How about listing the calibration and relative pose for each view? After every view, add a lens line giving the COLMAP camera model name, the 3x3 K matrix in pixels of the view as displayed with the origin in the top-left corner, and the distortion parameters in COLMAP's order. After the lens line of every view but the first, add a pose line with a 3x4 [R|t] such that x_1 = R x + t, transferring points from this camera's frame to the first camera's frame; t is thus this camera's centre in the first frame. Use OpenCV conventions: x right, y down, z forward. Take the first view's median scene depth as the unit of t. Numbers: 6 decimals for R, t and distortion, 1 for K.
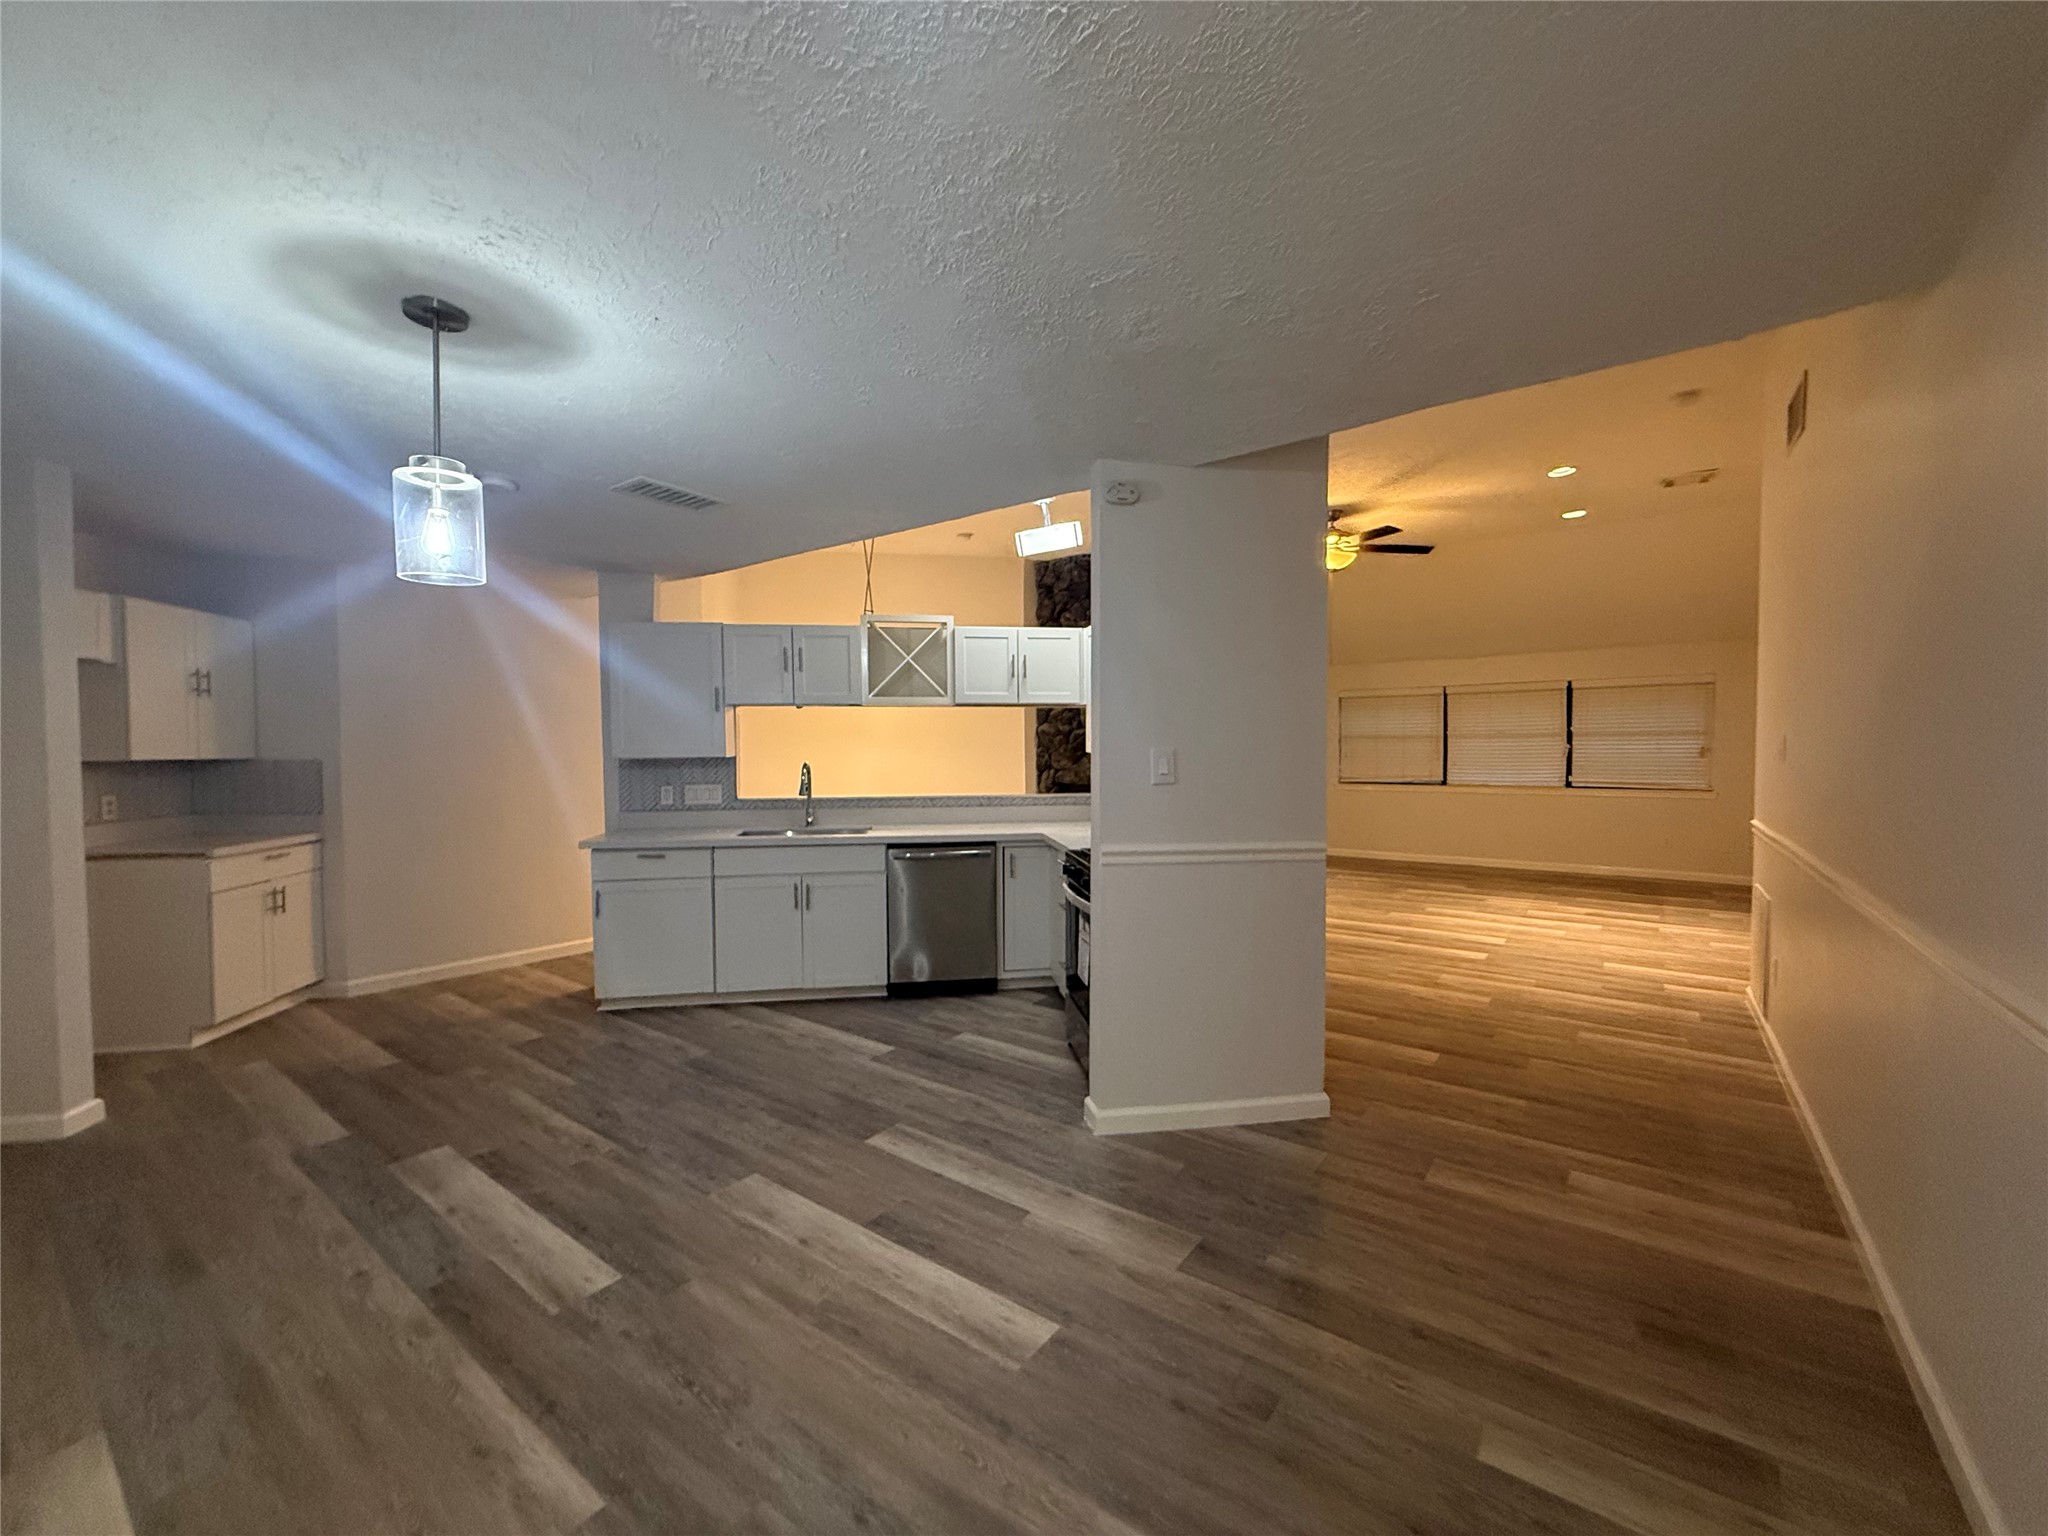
lens RADIAL K [[818.9, 0, 1020.6], [0, 818.9, 767.5], [0, 0, 1]] dist [0.000037, 0.000014]
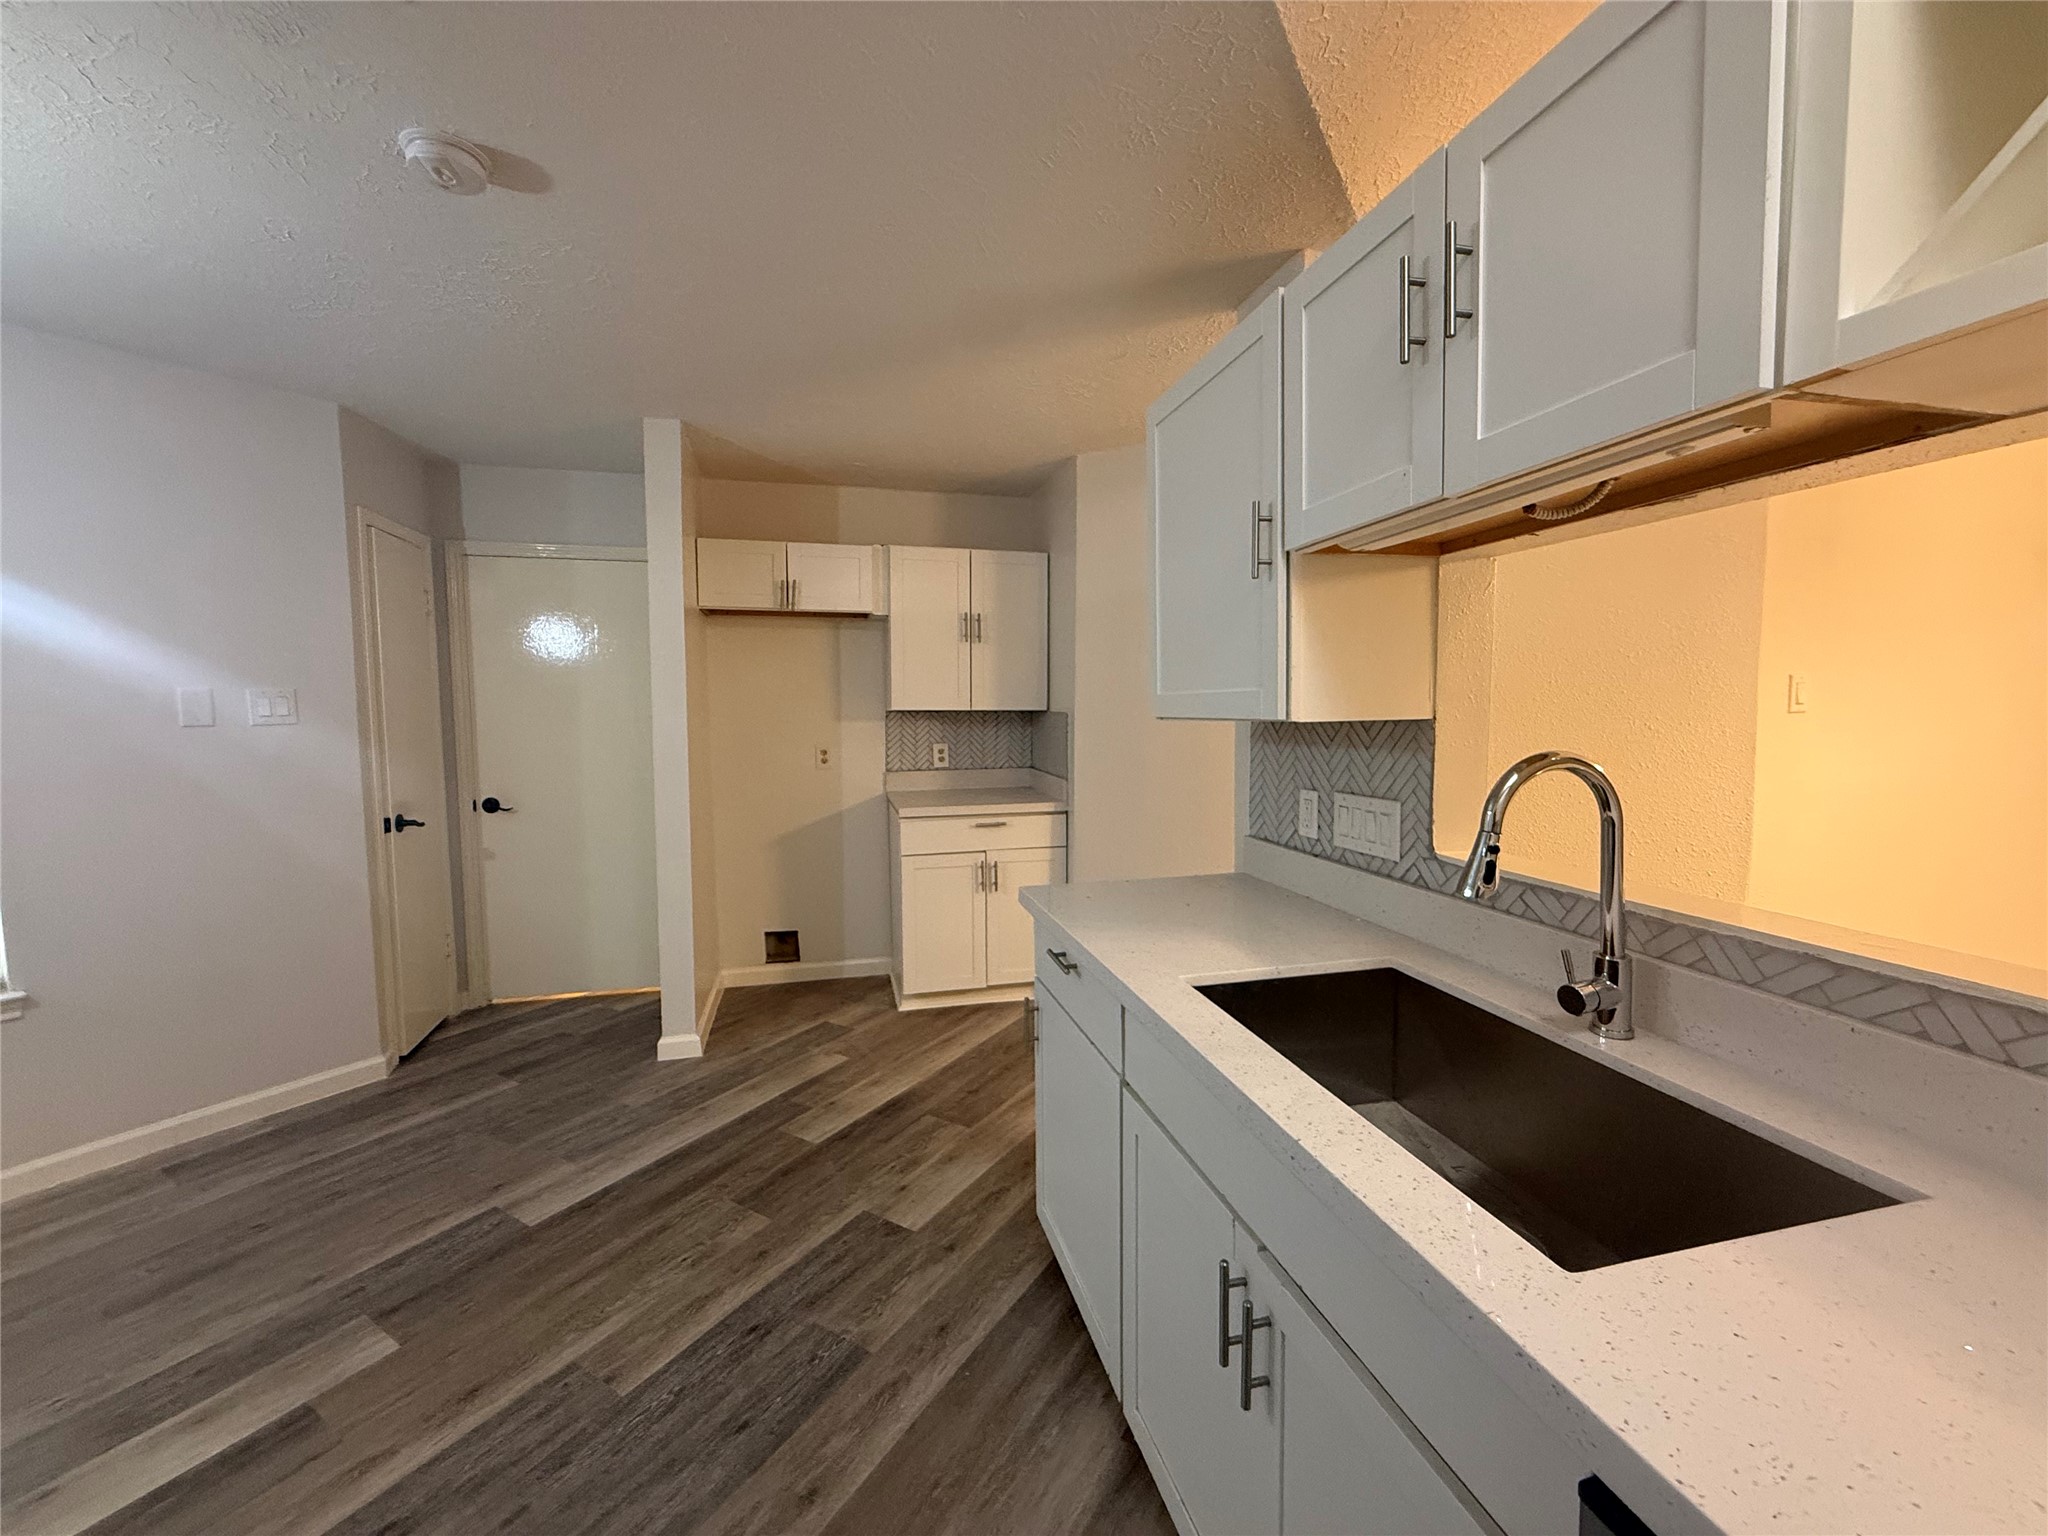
lens RADIAL K [[819.8, 0, 1029.0], [0, 819.8, 774.6], [0, 0, 1]] dist [-0.003280, -0.000112]
pose [[0.094023, 0.088511, -0.991628, -0.074186], [-0.023798, 0.995955, 0.086641, -0.022020], [0.995286, 0.015452, 0.095749, 1.134280]]
